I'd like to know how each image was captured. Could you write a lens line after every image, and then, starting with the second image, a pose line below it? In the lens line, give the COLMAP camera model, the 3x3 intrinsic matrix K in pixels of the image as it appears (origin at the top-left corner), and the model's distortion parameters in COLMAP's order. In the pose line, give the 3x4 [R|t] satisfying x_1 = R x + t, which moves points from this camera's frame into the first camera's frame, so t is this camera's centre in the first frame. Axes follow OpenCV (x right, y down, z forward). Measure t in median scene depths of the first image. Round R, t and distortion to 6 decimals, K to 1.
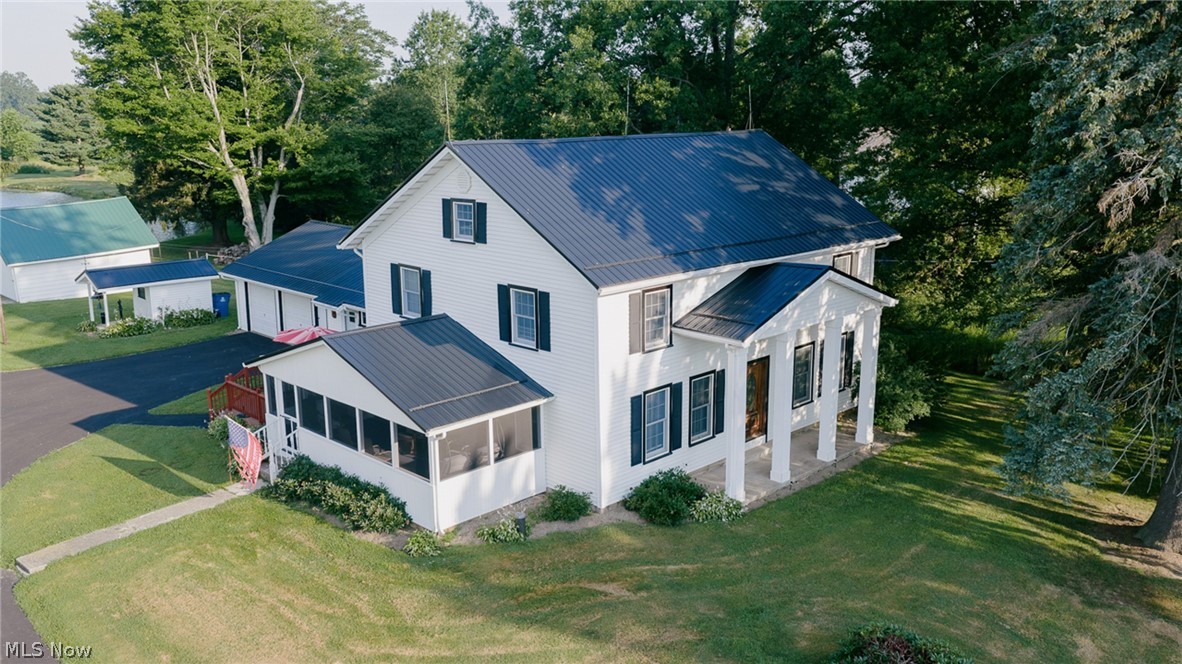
lens RADIAL K [[961.9, 0, 590.9], [0, 961.9, 335.7], [0, 0, 1]] dist [0.010672, -0.040138]
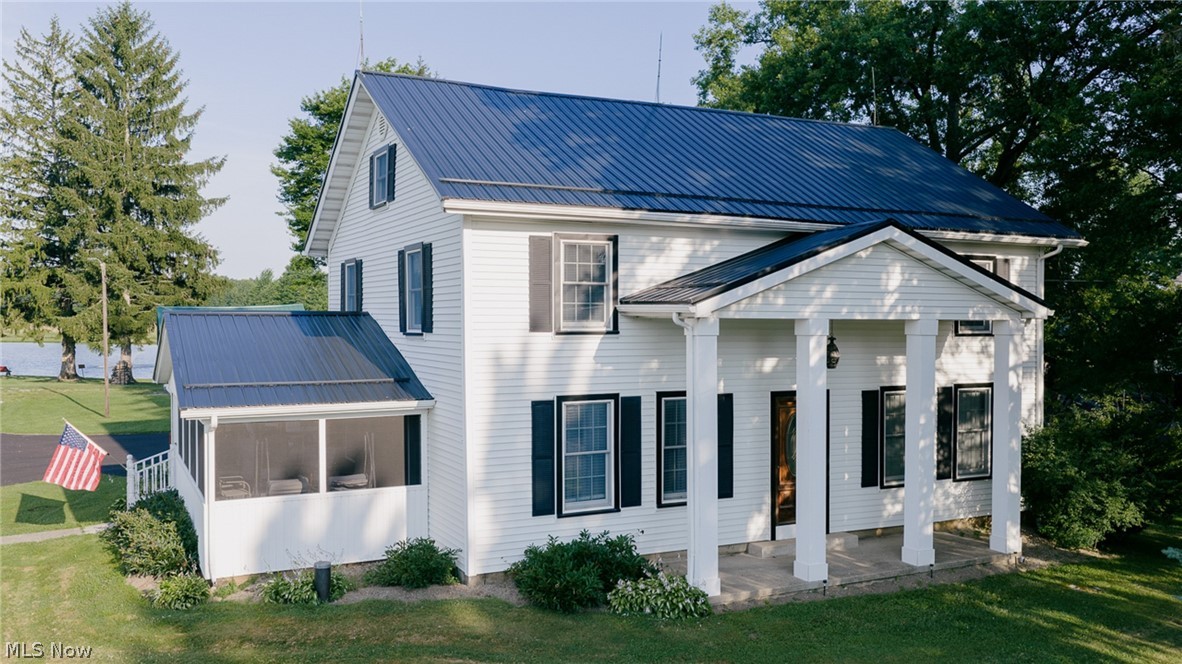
lens RADIAL K [[961.9, 0, 590.9], [0, 961.9, 335.7], [0, 0, 1]] dist [0.010672, -0.040138]
pose [[0.947851, 0.011101, -0.318520, 0.268747], [-0.078287, 0.976884, -0.198918, 0.139409], [0.308948, 0.213481, 0.926810, 0.398426]]
